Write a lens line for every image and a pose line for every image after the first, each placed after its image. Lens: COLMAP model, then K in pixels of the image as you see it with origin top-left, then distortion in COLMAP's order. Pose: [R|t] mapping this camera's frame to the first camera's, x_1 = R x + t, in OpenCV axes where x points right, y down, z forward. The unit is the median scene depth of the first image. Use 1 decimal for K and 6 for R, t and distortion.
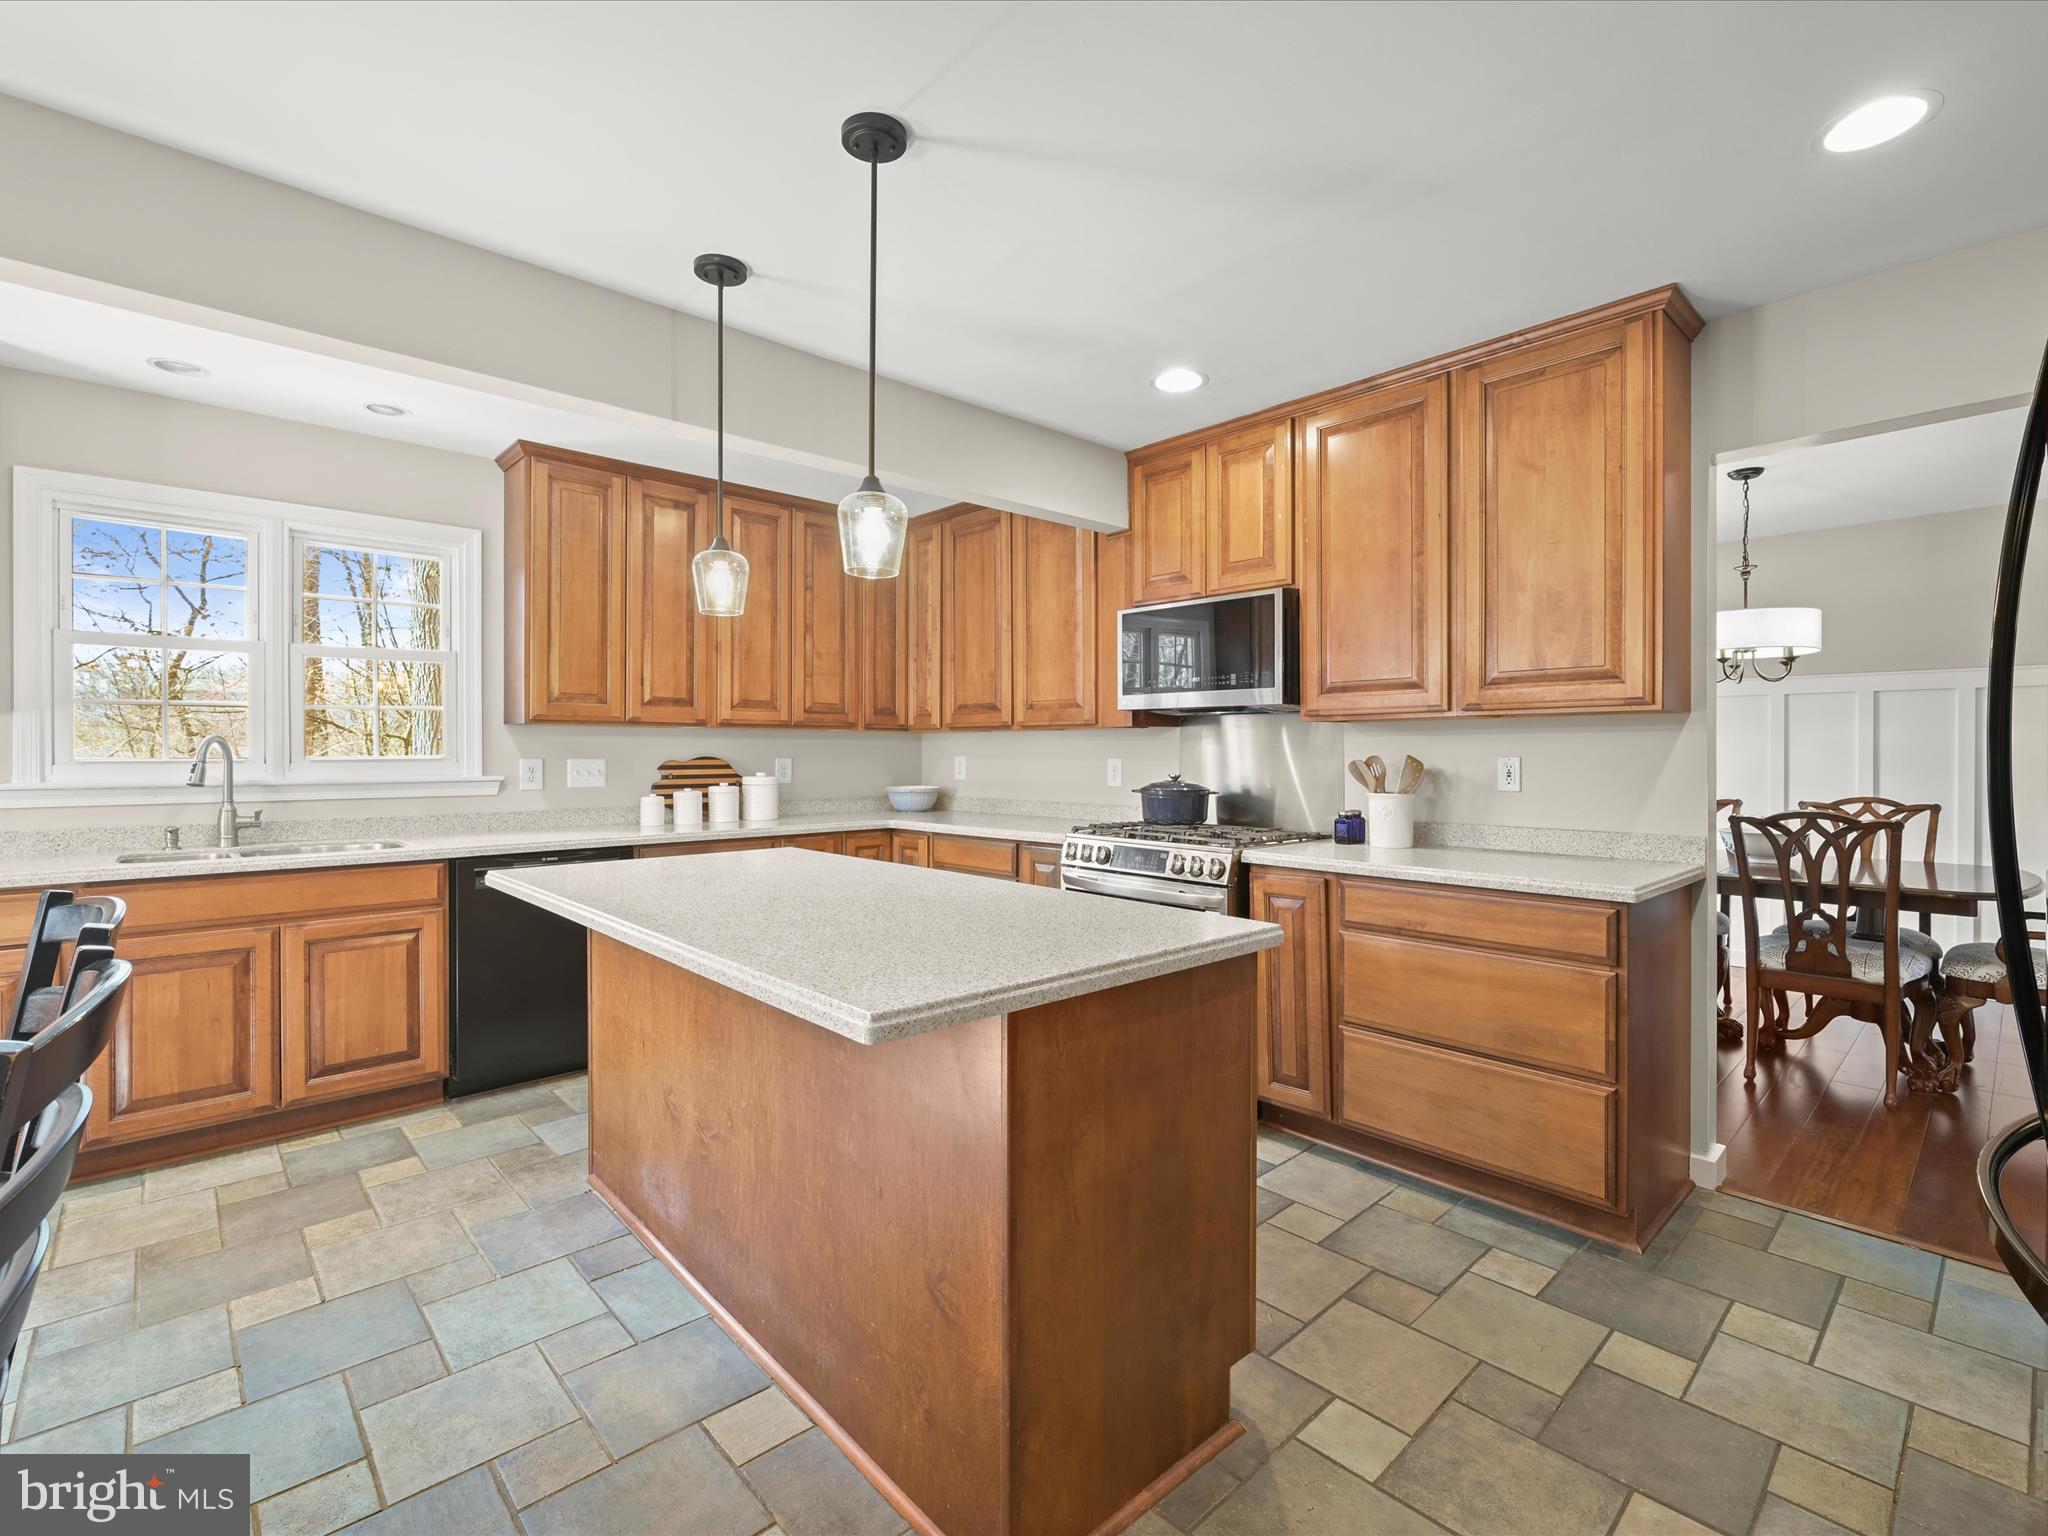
lens RADIAL K [[934.8, 0, 1037.2], [0, 934.8, 756.5], [0, 0, 1]] dist [-0.001489, 0.000192]
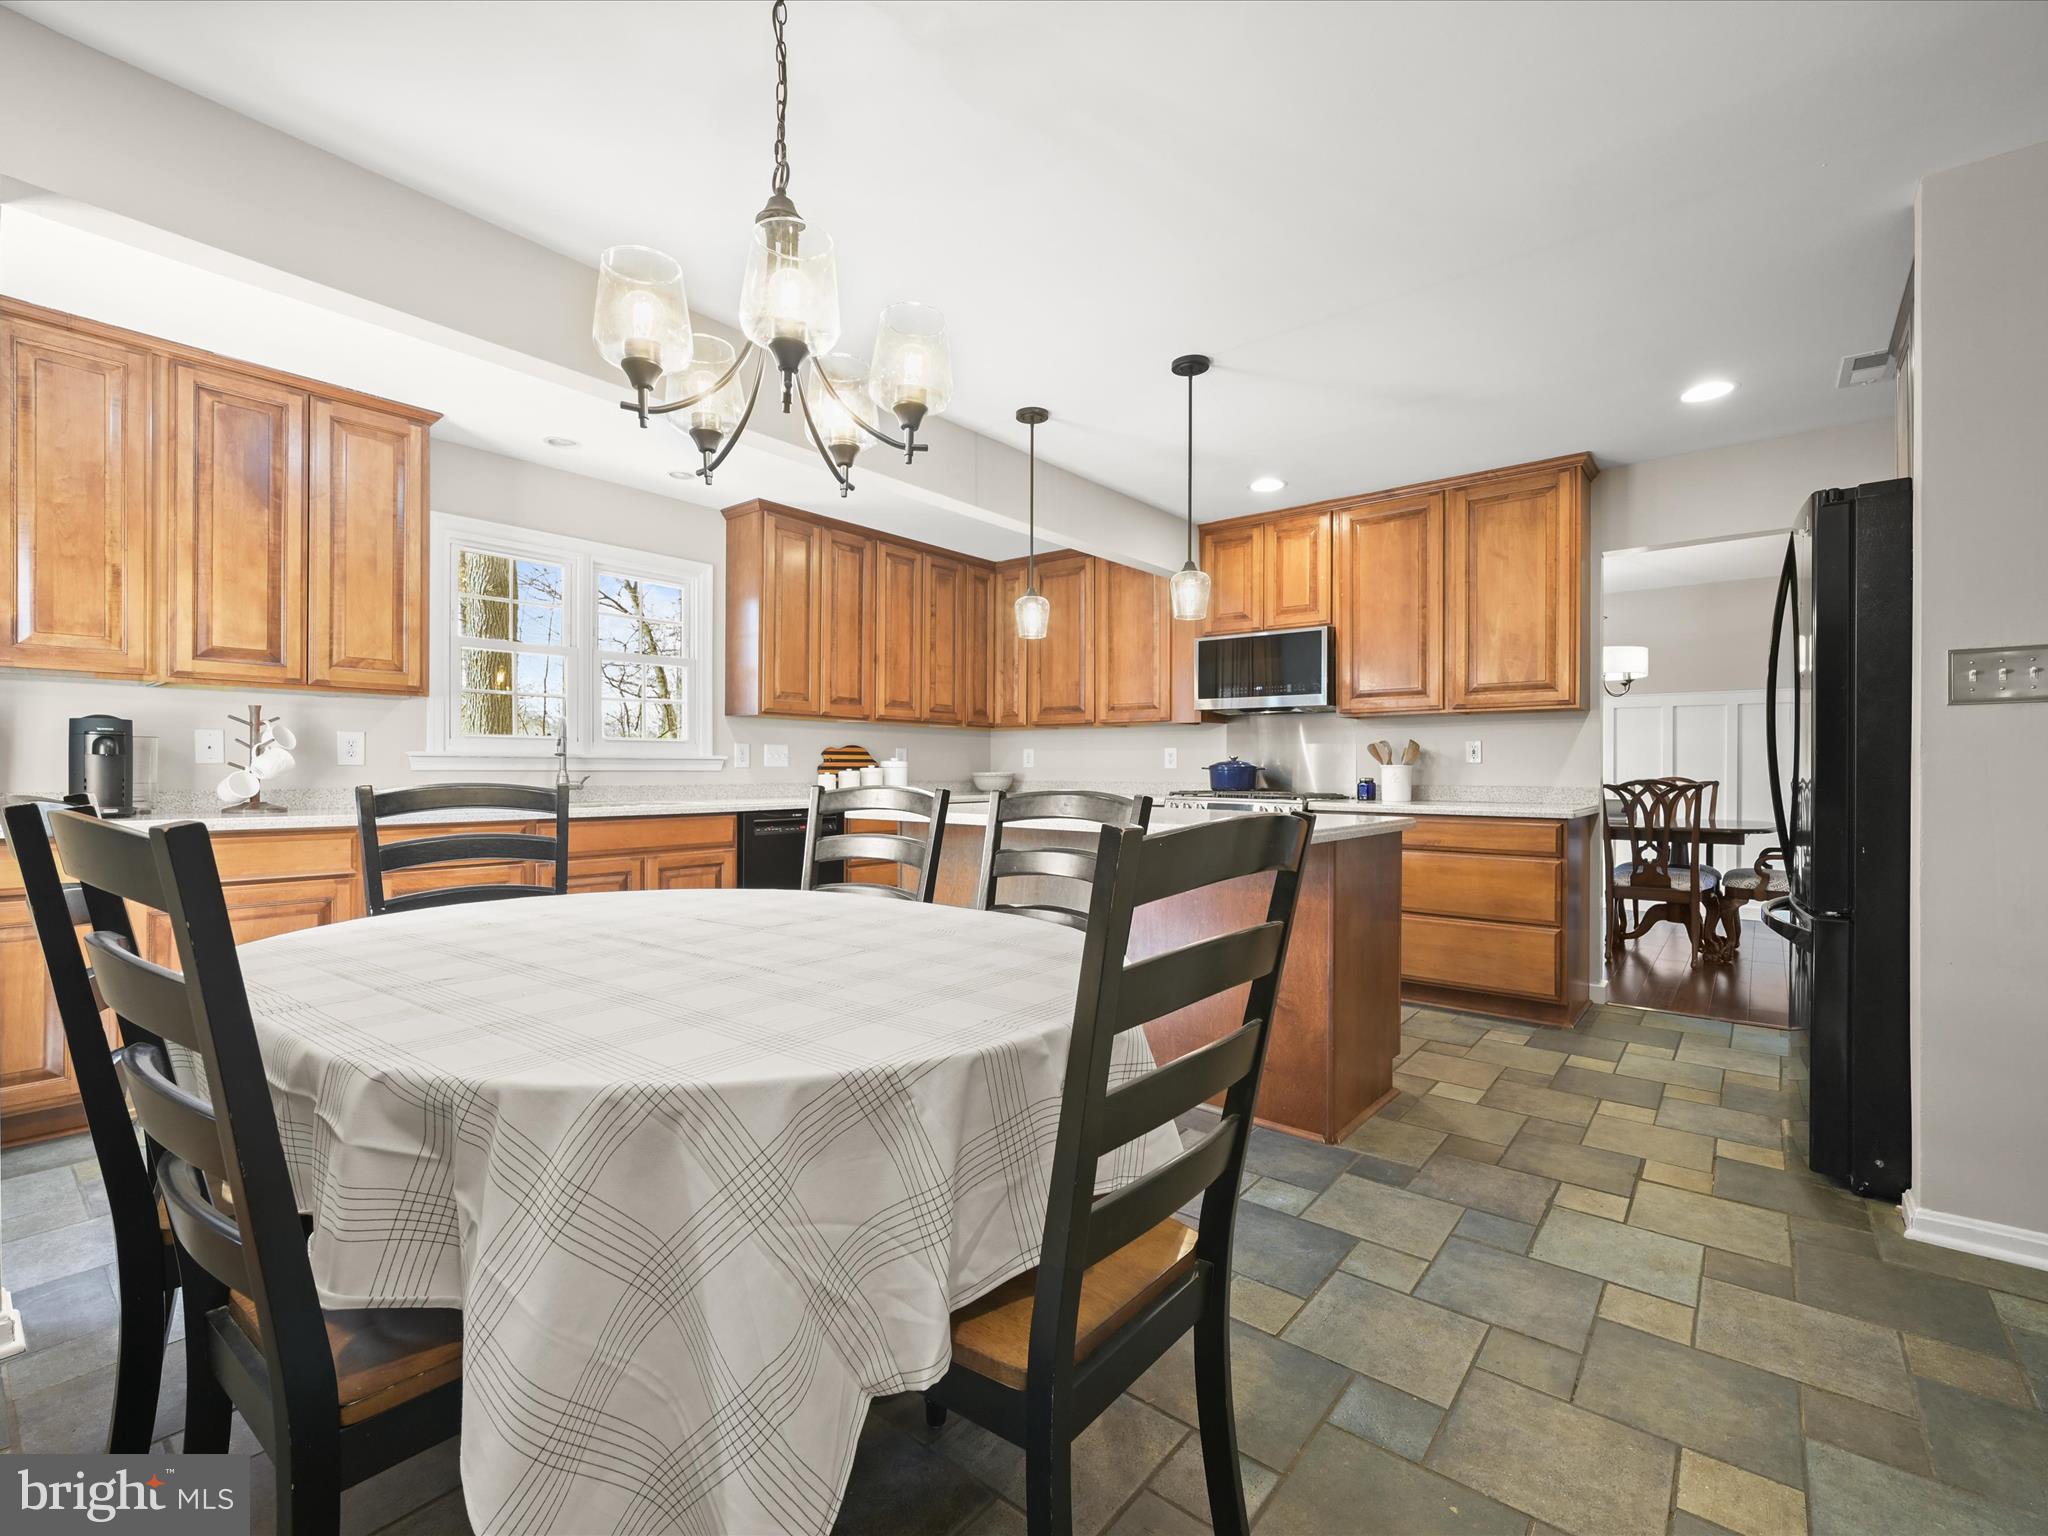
lens RADIAL K [[900.9, 0, 1030.0], [0, 900.9, 772.0], [0, 0, 1]] dist [0.000439, -0.000046]
pose [[0.991047, 0.002757, 0.133487, -0.386240], [-0.002513, 0.999995, -0.001996, 0.052866], [-0.133491, 0.001643, 0.991049, -0.342541]]
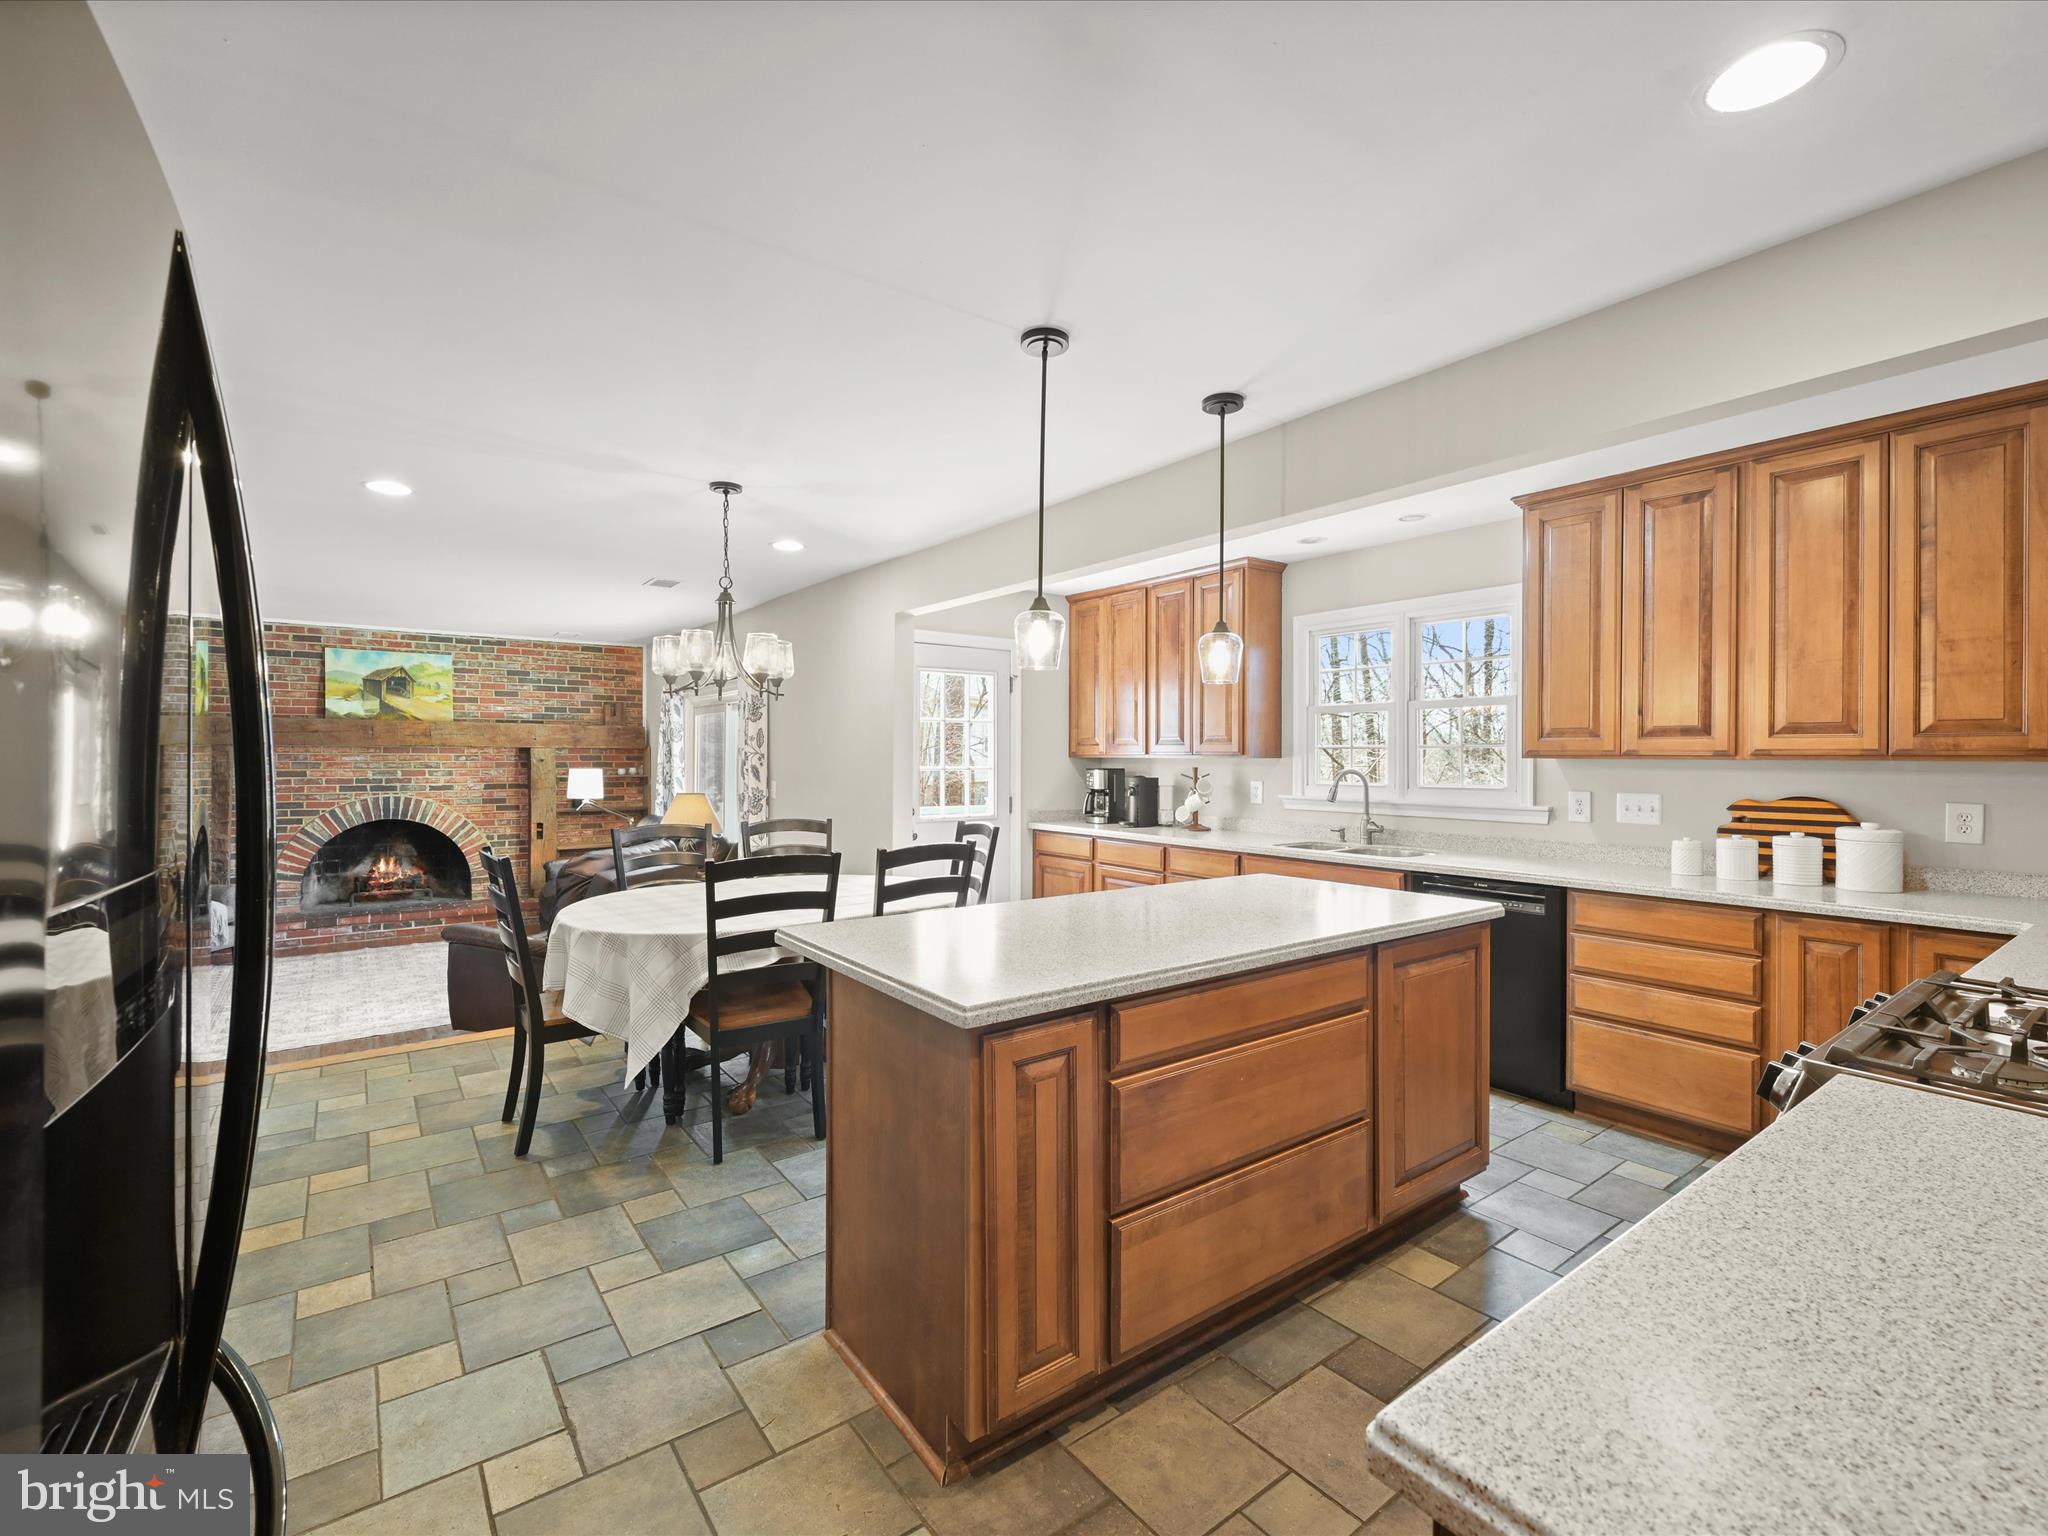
lens RADIAL K [[913.3, 0, 1029.8], [0, 913.3, 759.4], [0, 0, 1]] dist [-0.001284, -0.000423]
pose [[-0.111634, 0.002859, -0.993745, 0.631755], [-0.007517, 0.999965, 0.003721, -0.039262], [0.993721, 0.007886, -0.111609, 0.632934]]
